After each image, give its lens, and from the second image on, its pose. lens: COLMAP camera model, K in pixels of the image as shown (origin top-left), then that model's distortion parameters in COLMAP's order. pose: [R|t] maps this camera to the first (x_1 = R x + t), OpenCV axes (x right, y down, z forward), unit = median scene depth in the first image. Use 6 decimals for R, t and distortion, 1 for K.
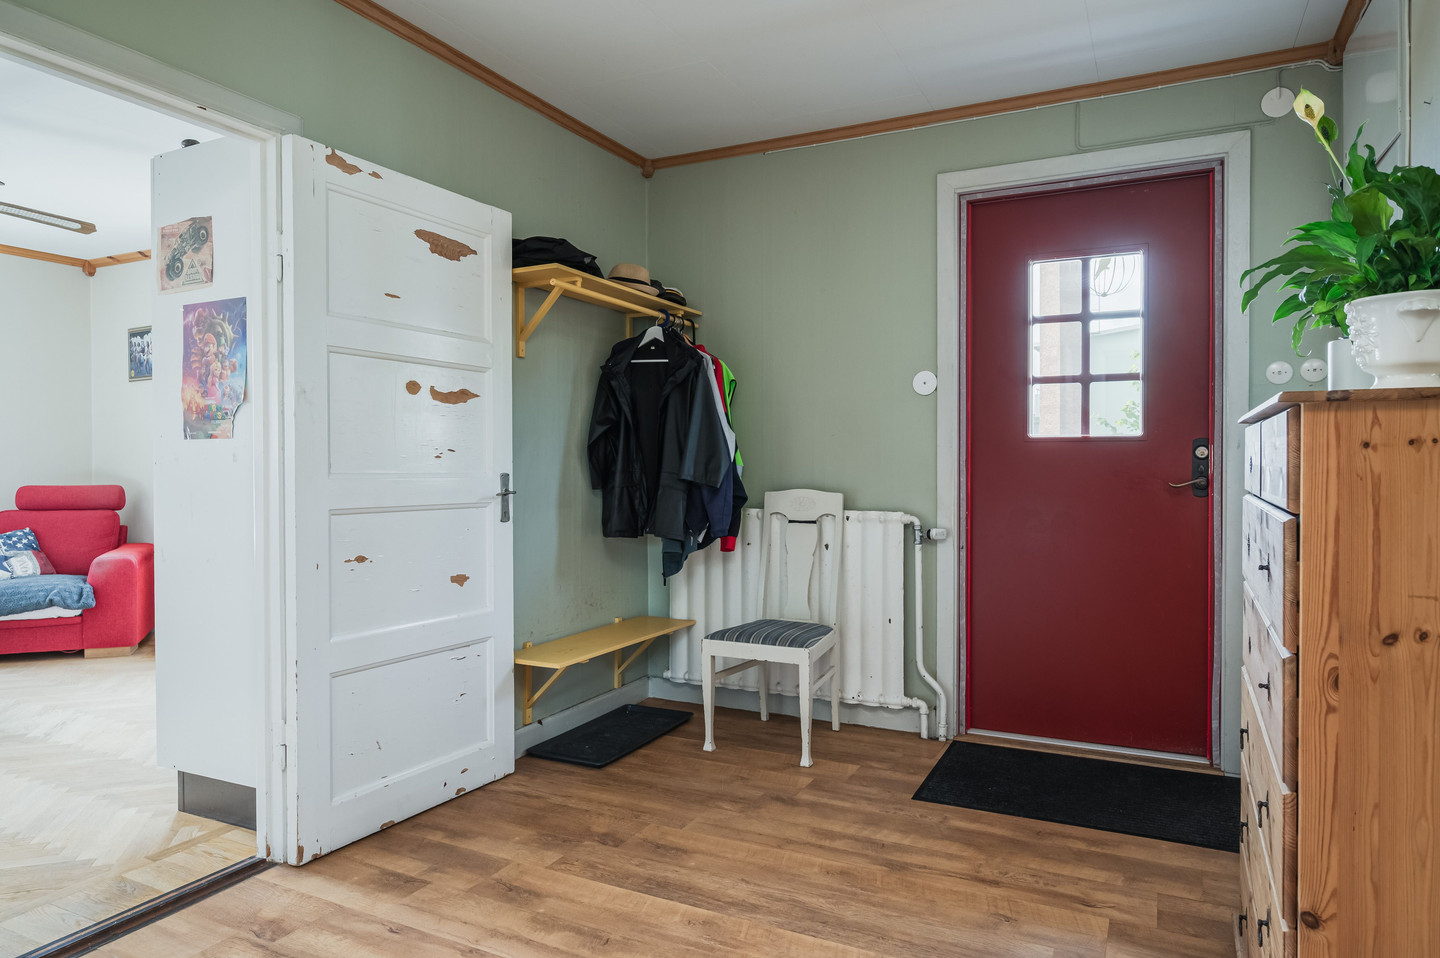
lens RADIAL K [[889.3, 0, 737.3], [0, 889.3, 474.7], [0, 0, 1]] dist [0.005027, 0.000243]
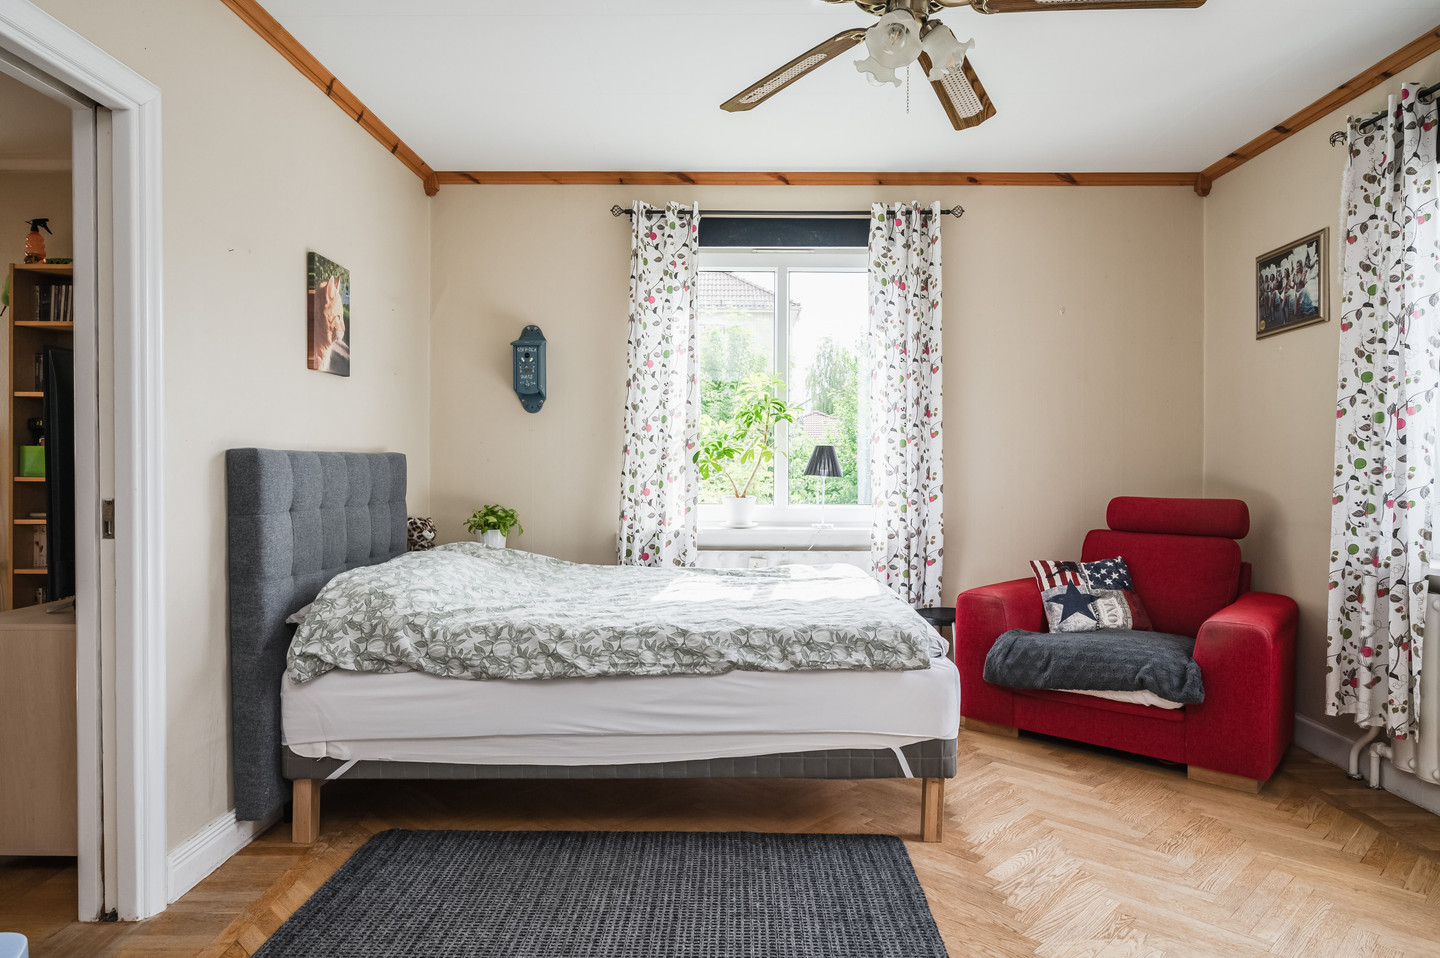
lens RADIAL K [[889.3, 0, 737.3], [0, 889.3, 474.7], [0, 0, 1]] dist [0.005027, 0.000243]
pose [[0.445105, 0.009127, -0.895432, -0.298548], [-0.009285, 0.999941, 0.005576, -0.007489], [0.895430, 0.005833, 0.445164, 0.414957]]
